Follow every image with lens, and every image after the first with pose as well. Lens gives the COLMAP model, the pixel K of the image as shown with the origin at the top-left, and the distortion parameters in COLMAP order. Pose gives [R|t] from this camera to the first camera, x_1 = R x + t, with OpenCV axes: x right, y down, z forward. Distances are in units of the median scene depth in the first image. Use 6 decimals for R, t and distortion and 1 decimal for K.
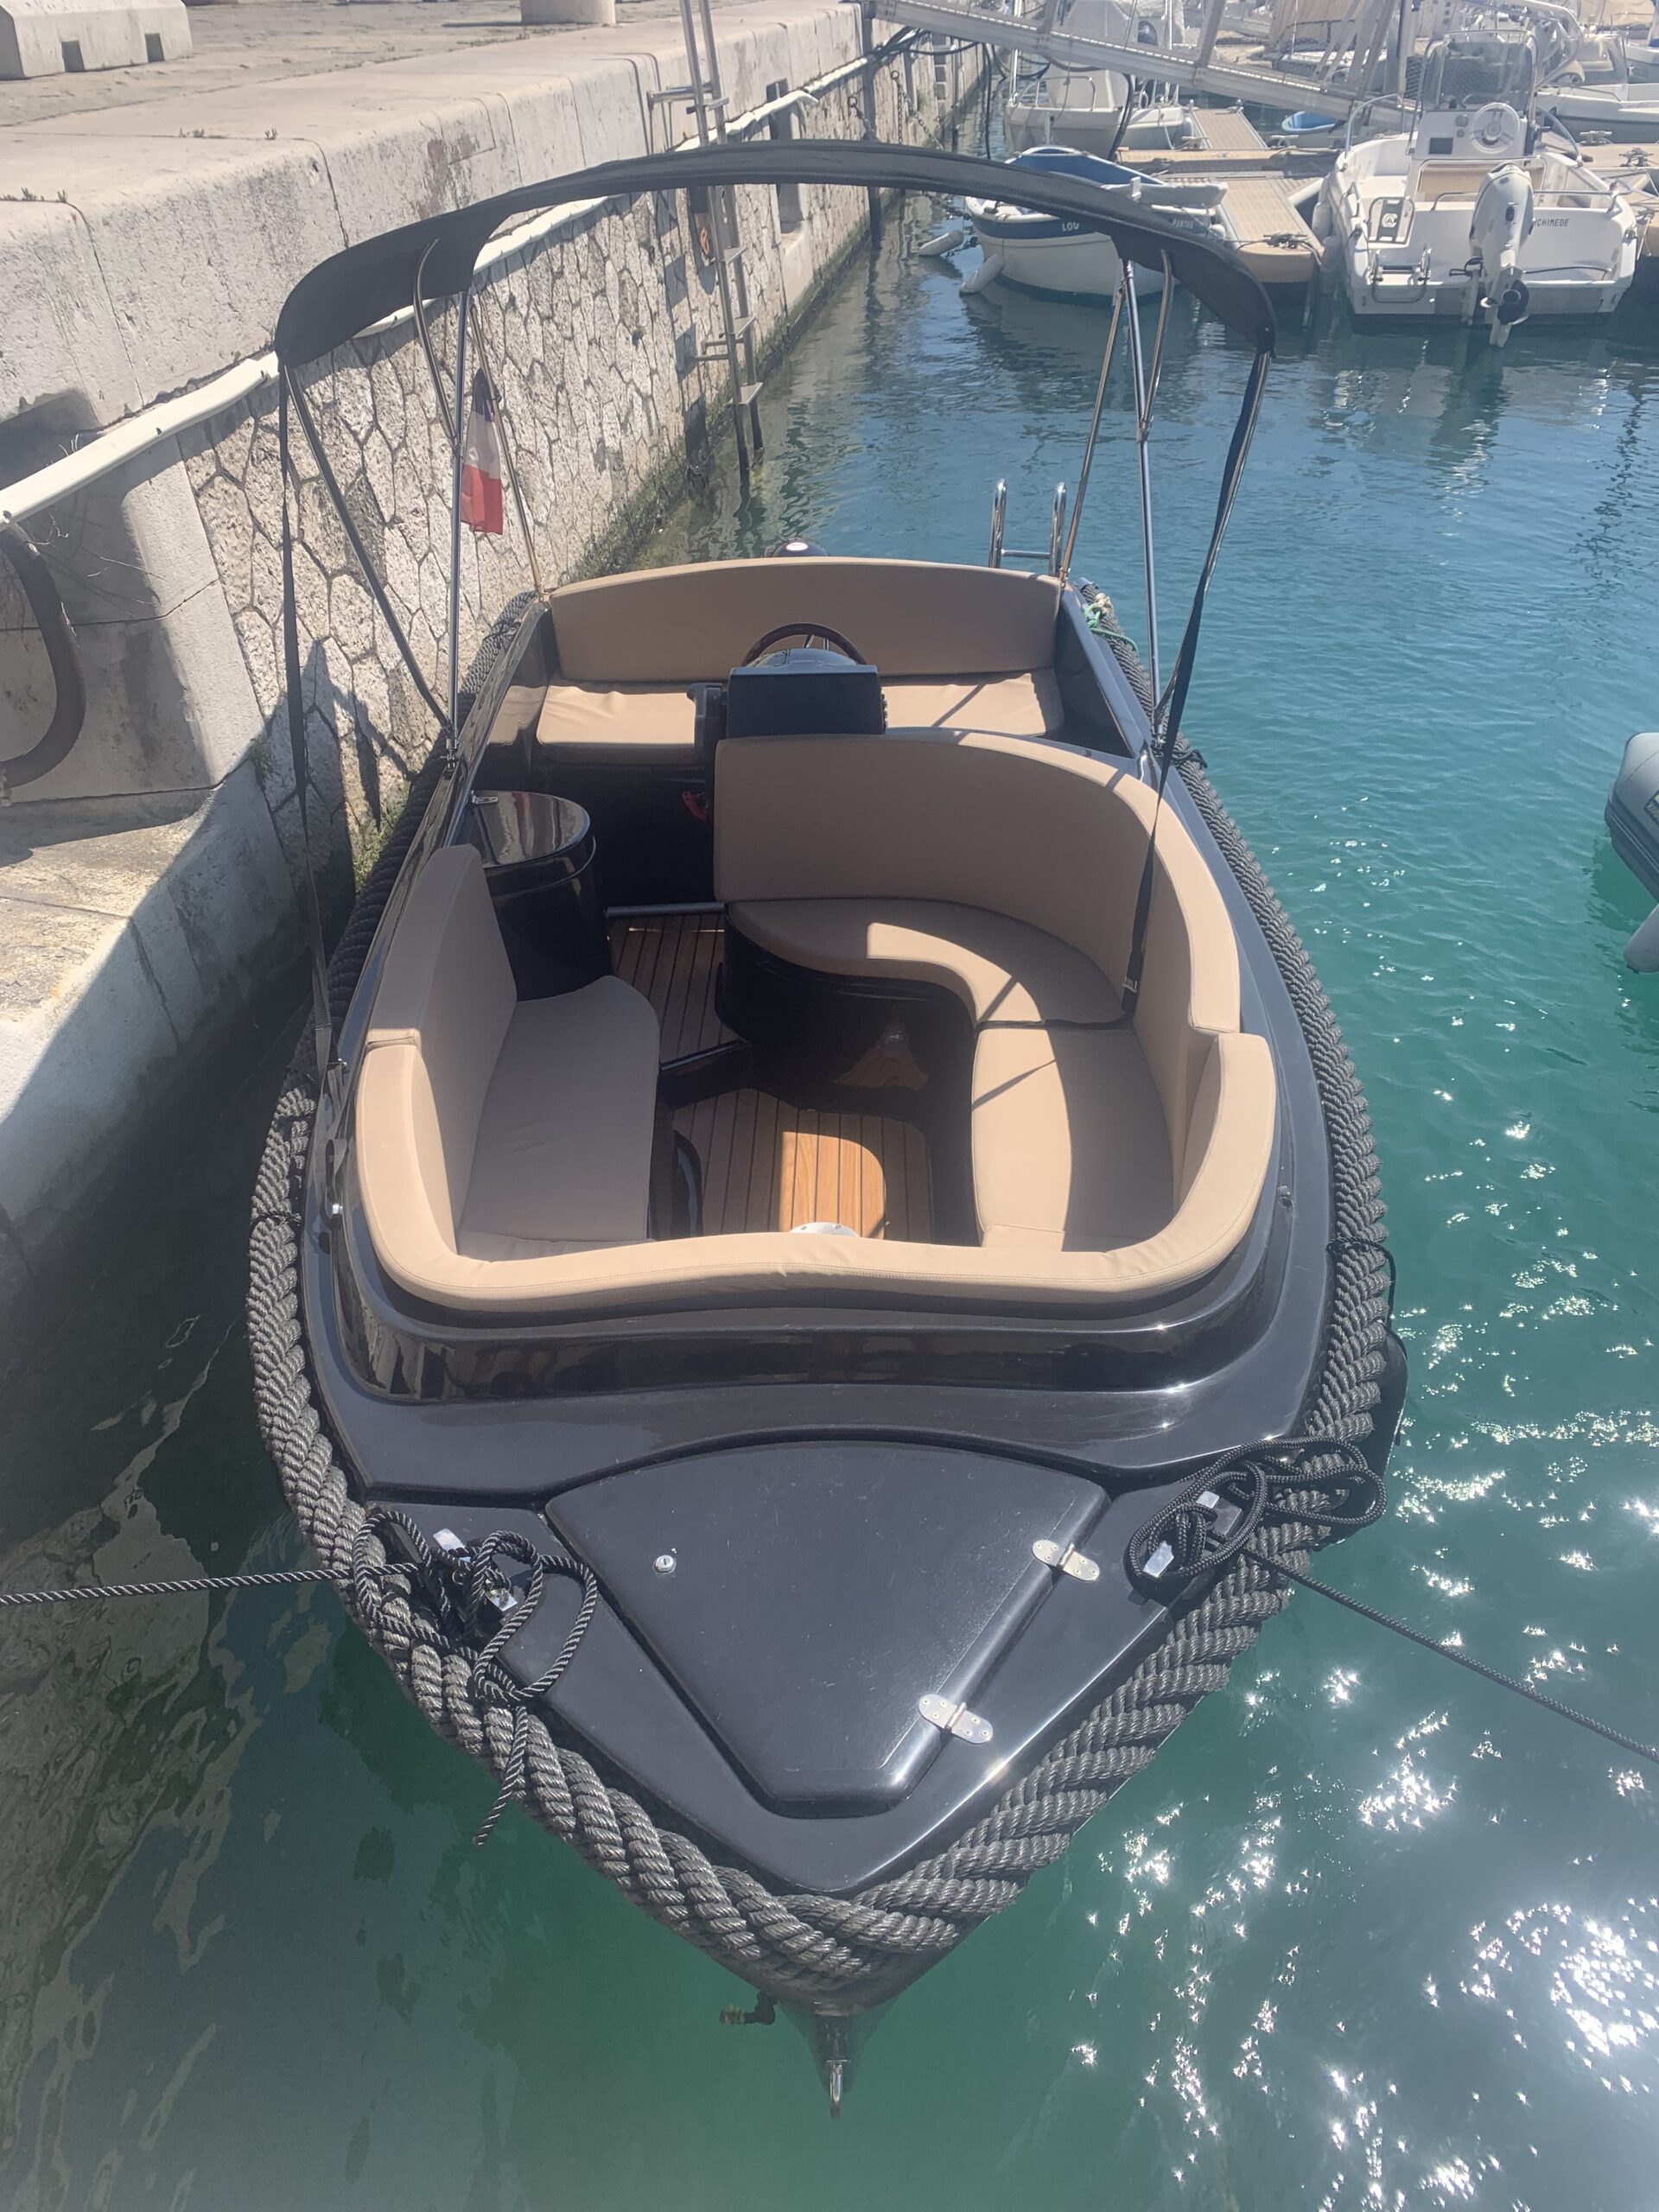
lens RADIAL K [[1655.6, 0, 834.7], [0, 1655.6, 1075.8], [0, 0, 1]] dist [-0.021570, -0.009682]
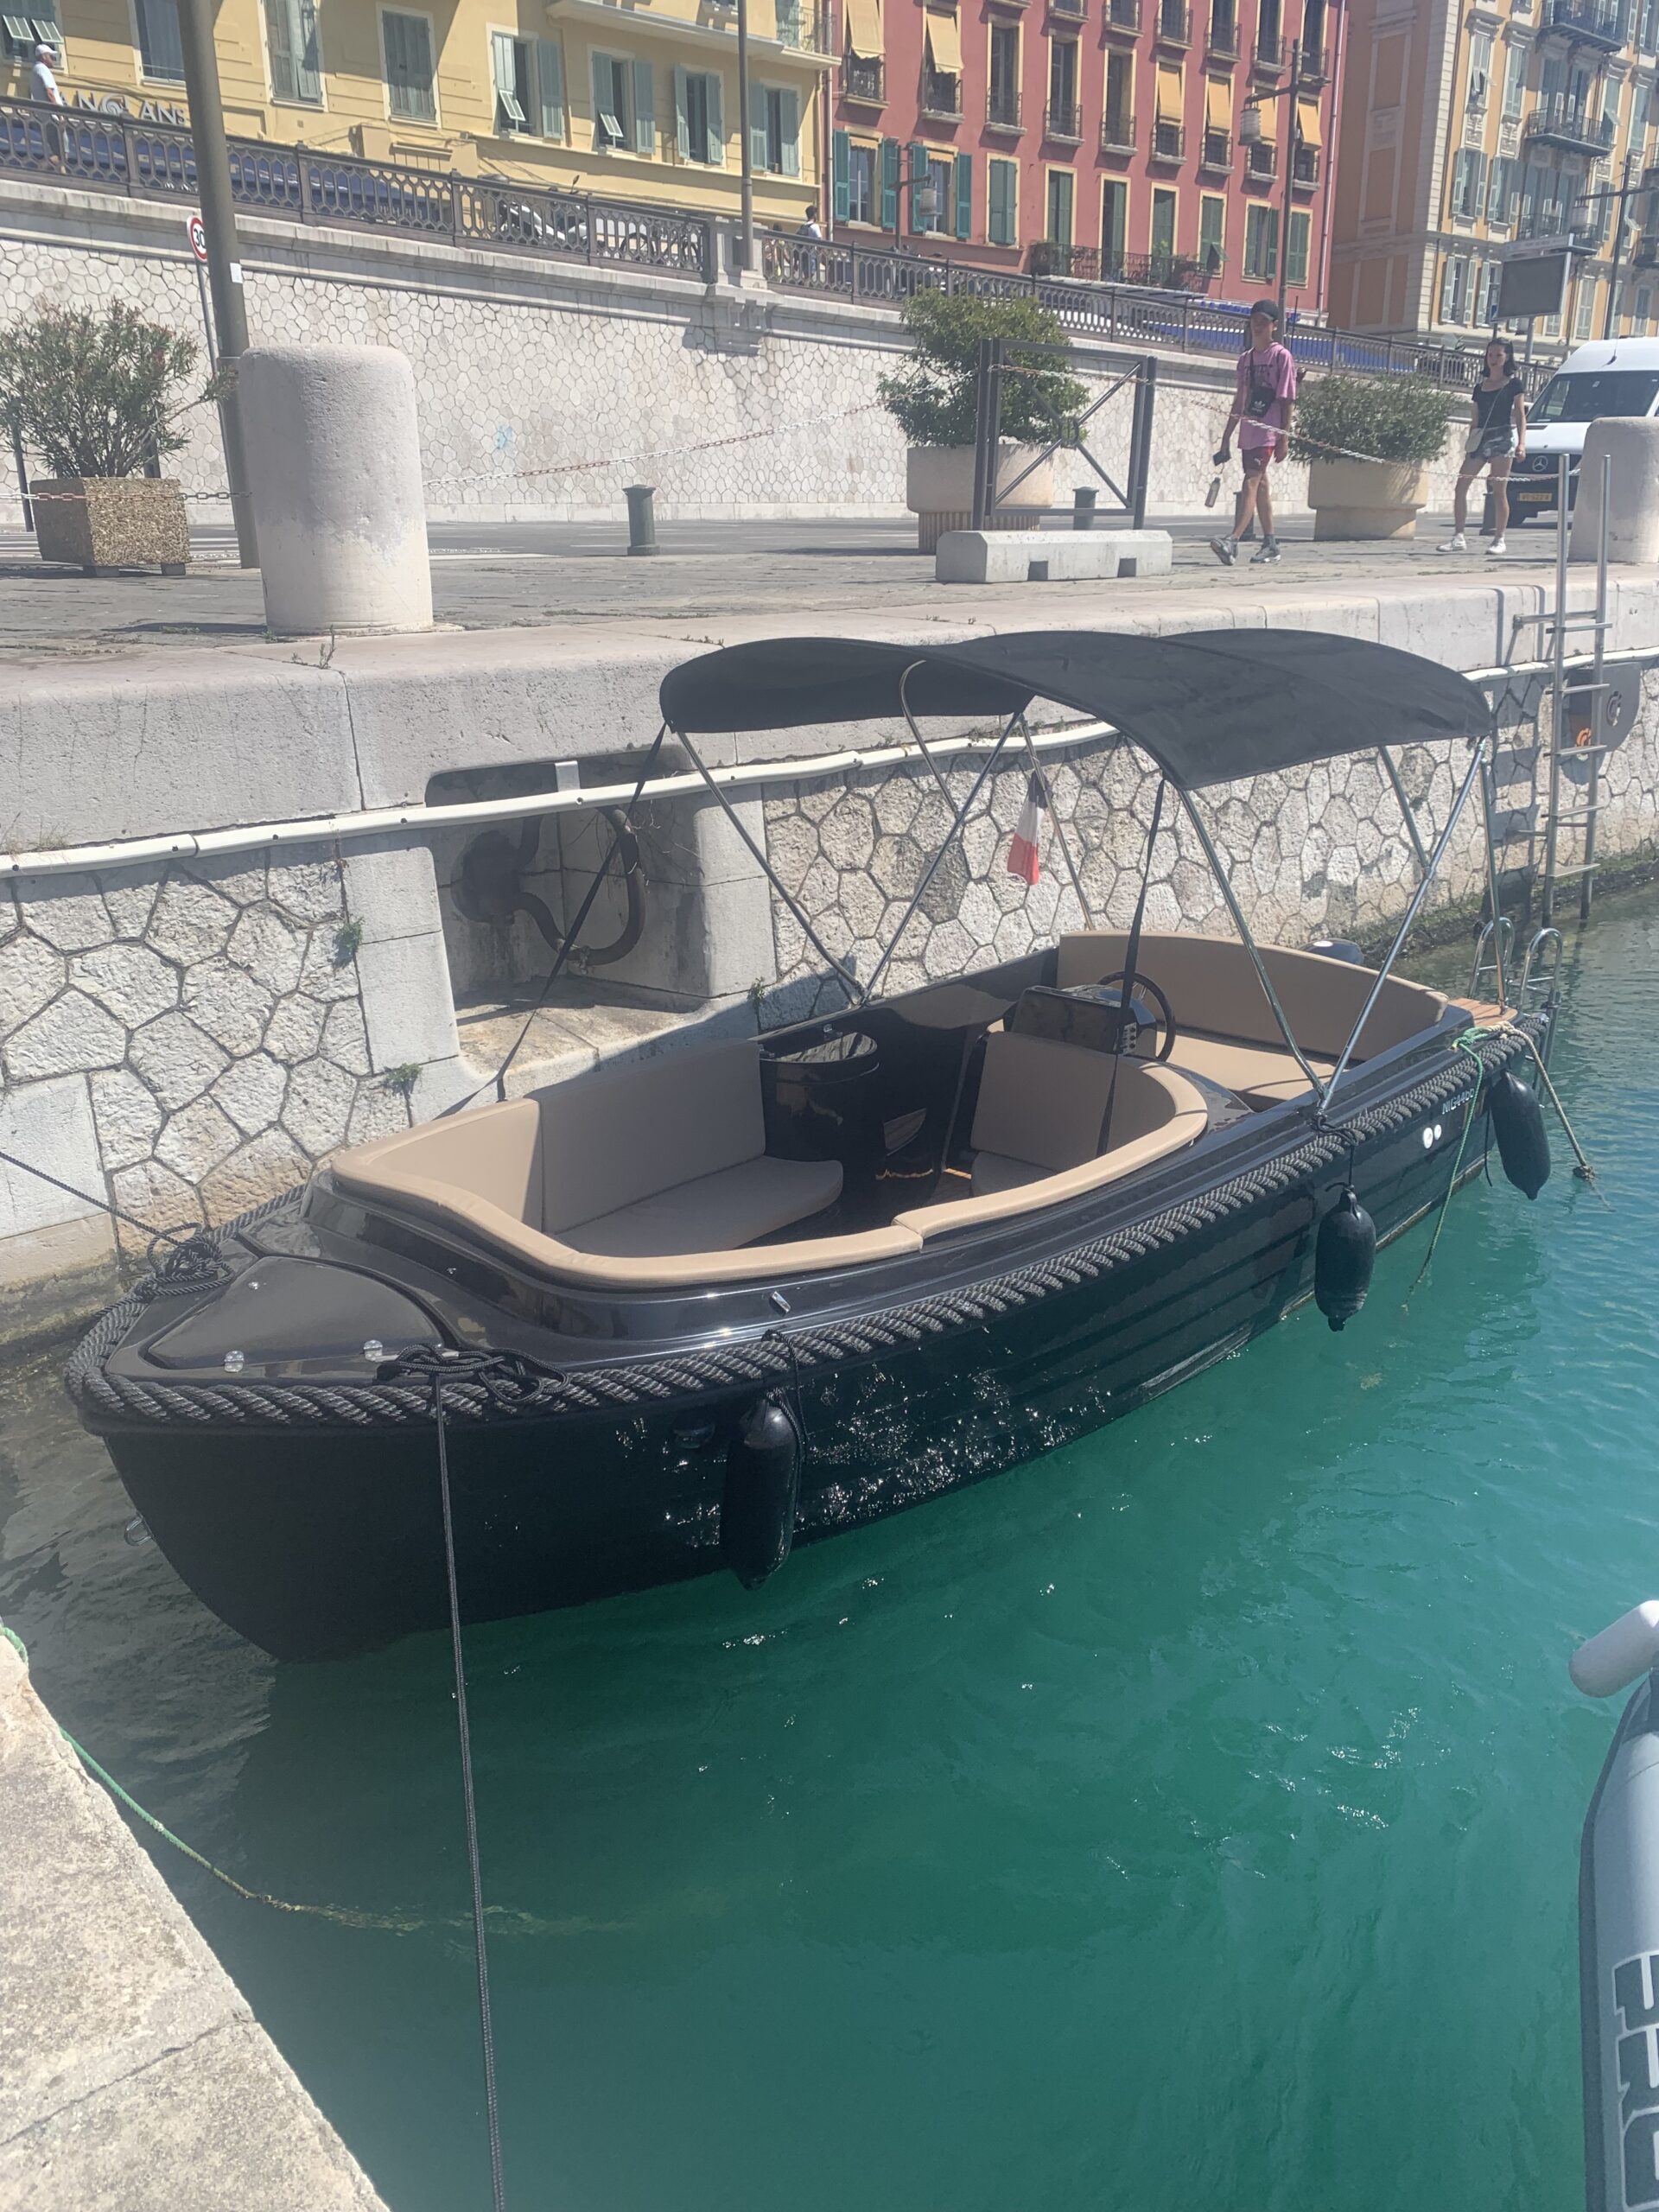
lens RADIAL K [[1655.6, 0, 863.9], [0, 1655.6, 1051.2], [0, 0, 1]] dist [-0.021570, -0.009682]
pose [[0.751871, 0.196078, -0.629478, 0.565628], [-0.362502, 0.920432, -0.146277, 0.033511], [0.550711, 0.338168, 0.763125, -0.055912]]
